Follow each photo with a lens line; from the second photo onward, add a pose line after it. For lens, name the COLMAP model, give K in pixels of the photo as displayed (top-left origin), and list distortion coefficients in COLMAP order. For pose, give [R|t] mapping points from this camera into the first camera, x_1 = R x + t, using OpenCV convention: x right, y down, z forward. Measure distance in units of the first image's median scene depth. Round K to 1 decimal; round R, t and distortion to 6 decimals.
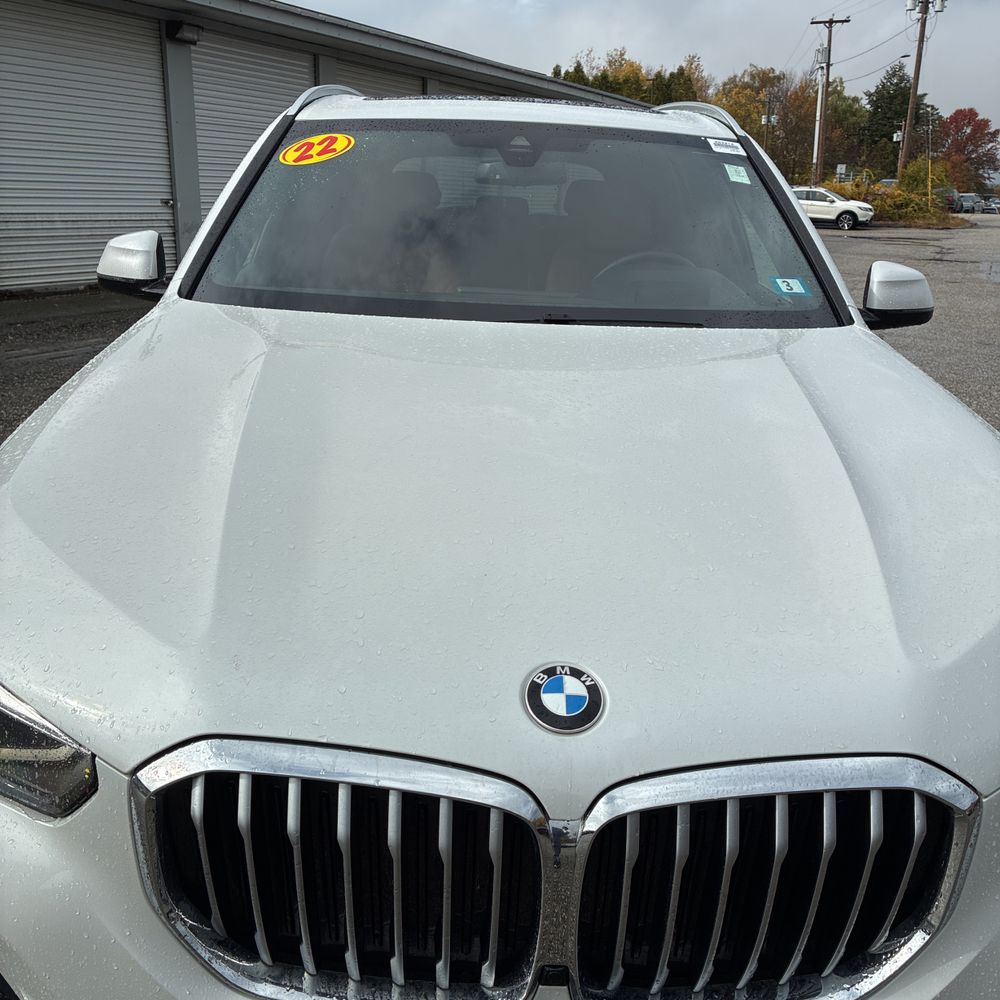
lens RADIAL K [[1002.8, 0, 504.4], [0, 1002.8, 494.1], [0, 0, 1]] dist [0.017065, 0.000000]
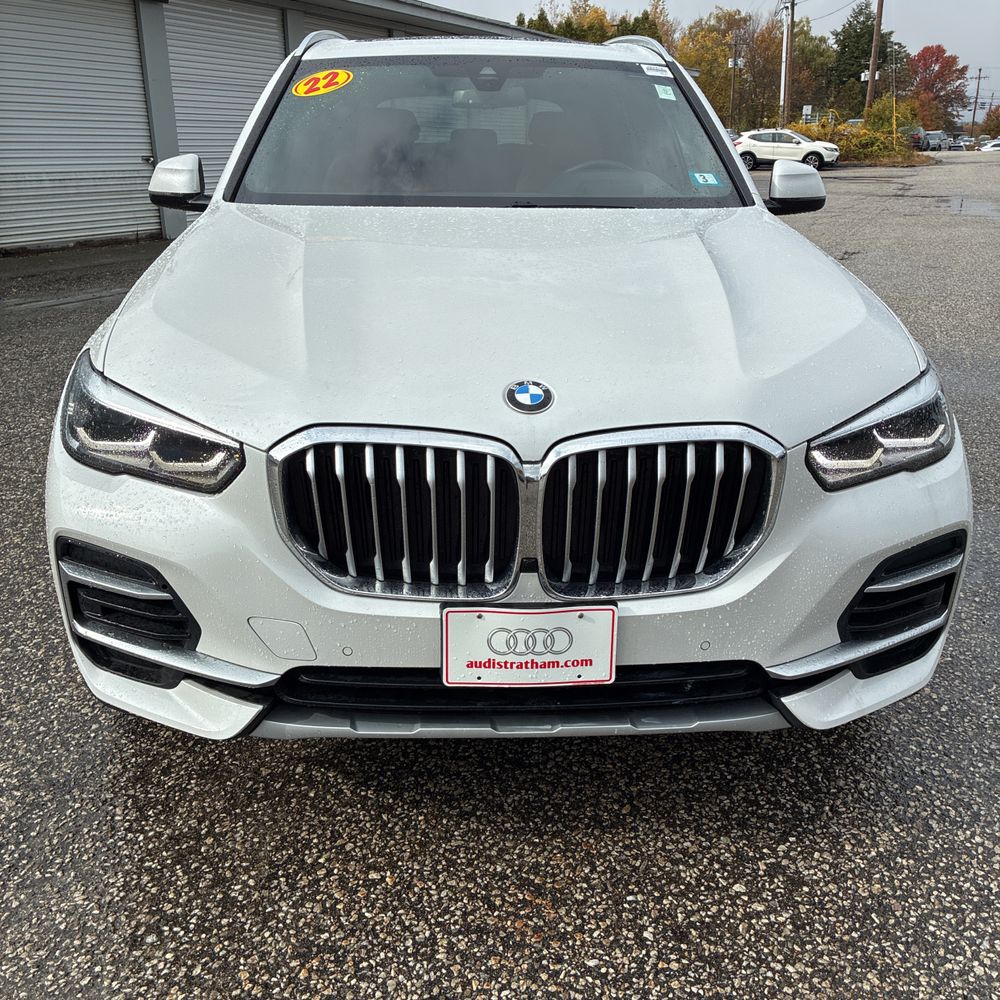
lens RADIAL K [[1002.8, 0, 503.6], [0, 1002.8, 500.6], [0, 0, 1]] dist [0.017065, 0.000000]
pose [[0.999055, -0.040098, 0.016765, -0.006203], [0.039281, 0.998144, 0.046531, 0.110436], [-0.018600, -0.045828, 0.998776, -0.238688]]
